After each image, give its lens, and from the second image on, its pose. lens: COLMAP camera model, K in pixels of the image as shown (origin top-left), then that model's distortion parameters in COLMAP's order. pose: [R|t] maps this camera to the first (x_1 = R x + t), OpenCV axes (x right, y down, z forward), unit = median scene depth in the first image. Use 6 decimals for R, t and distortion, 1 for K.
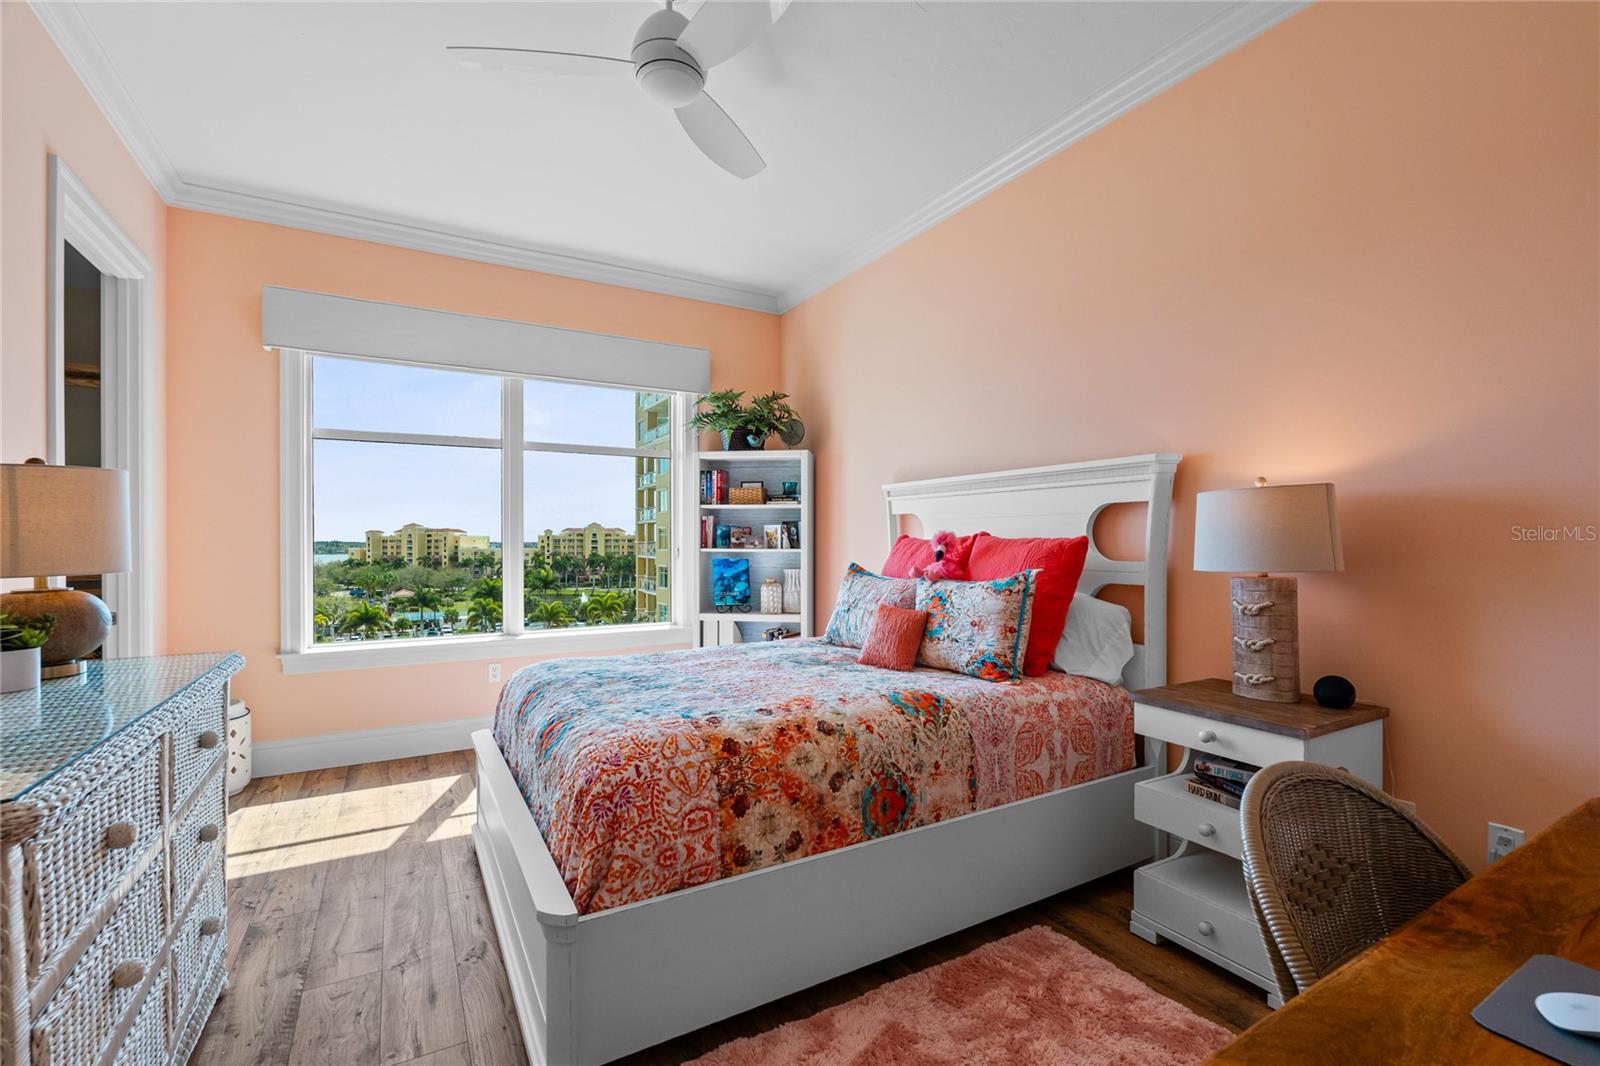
lens RADIAL K [[728.7, 0, 783.3], [0, 728.7, 541.7], [0, 0, 1]] dist [-0.004961, 0.000688]
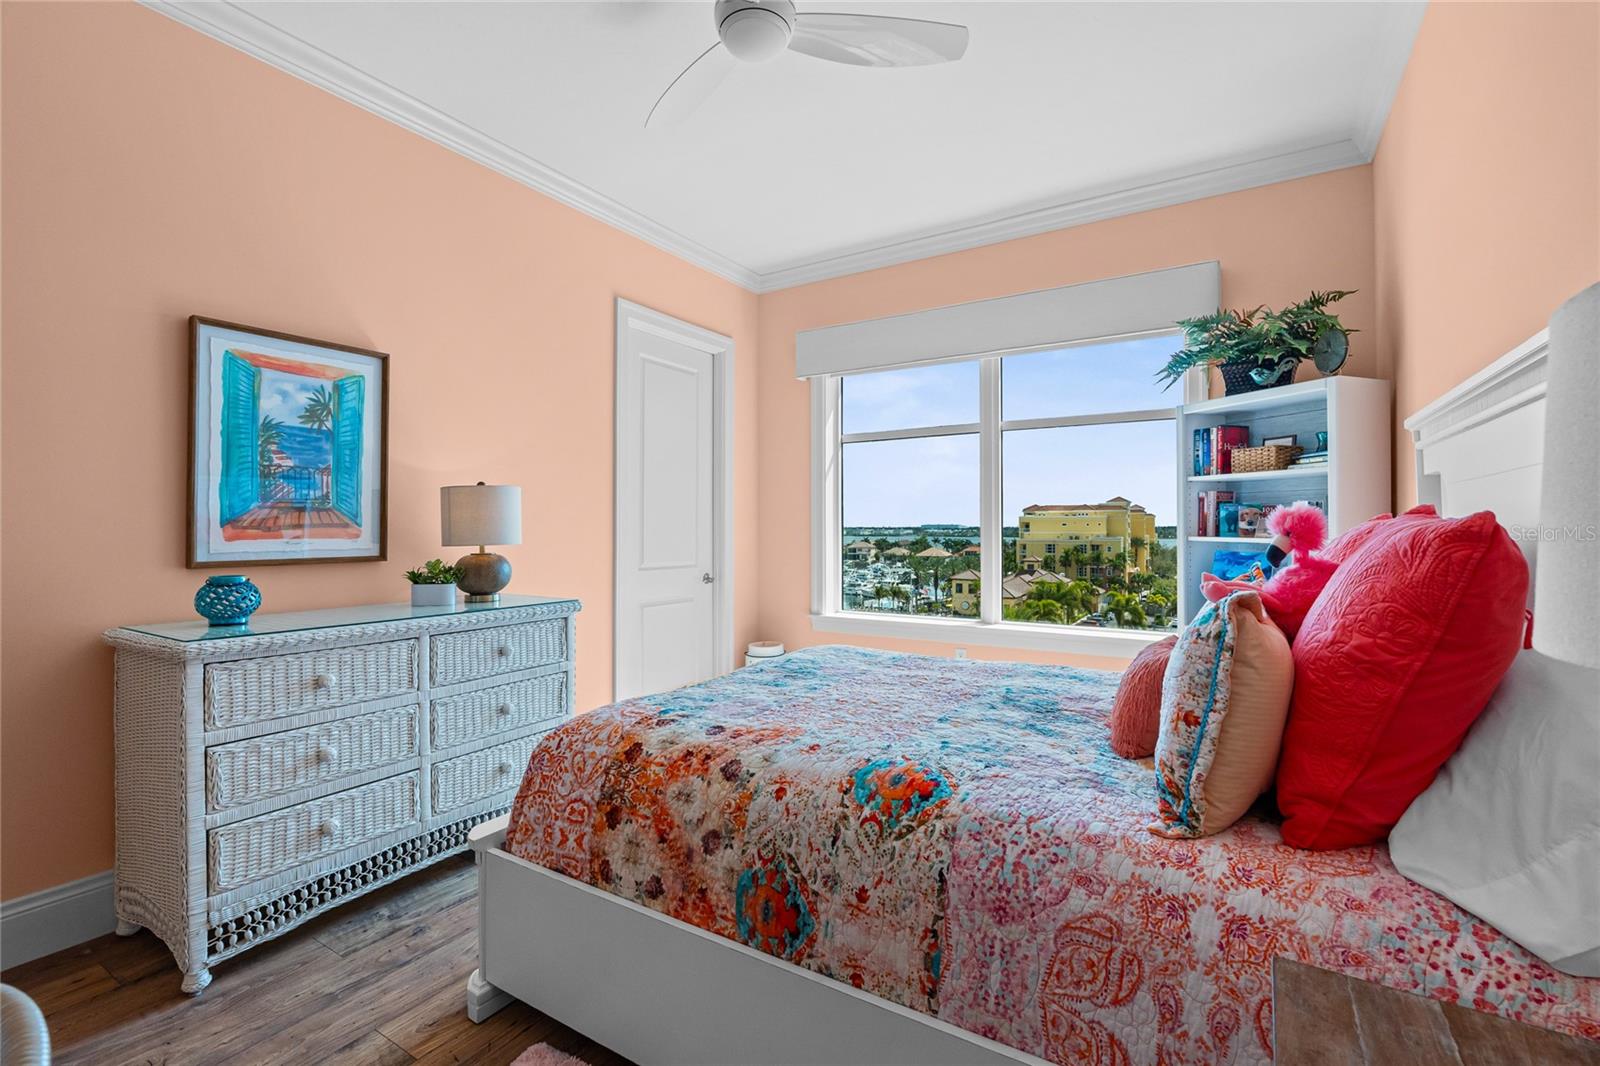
lens RADIAL K [[728.7, 0, 841.1], [0, 728.7, 518.4], [0, 0, 1]] dist [-0.004961, 0.000688]
pose [[0.458271, -0.009102, -0.888766, 0.704880], [-0.000668, 0.999944, -0.010585, -0.001432], [0.888812, 0.005445, 0.458239, 0.663825]]
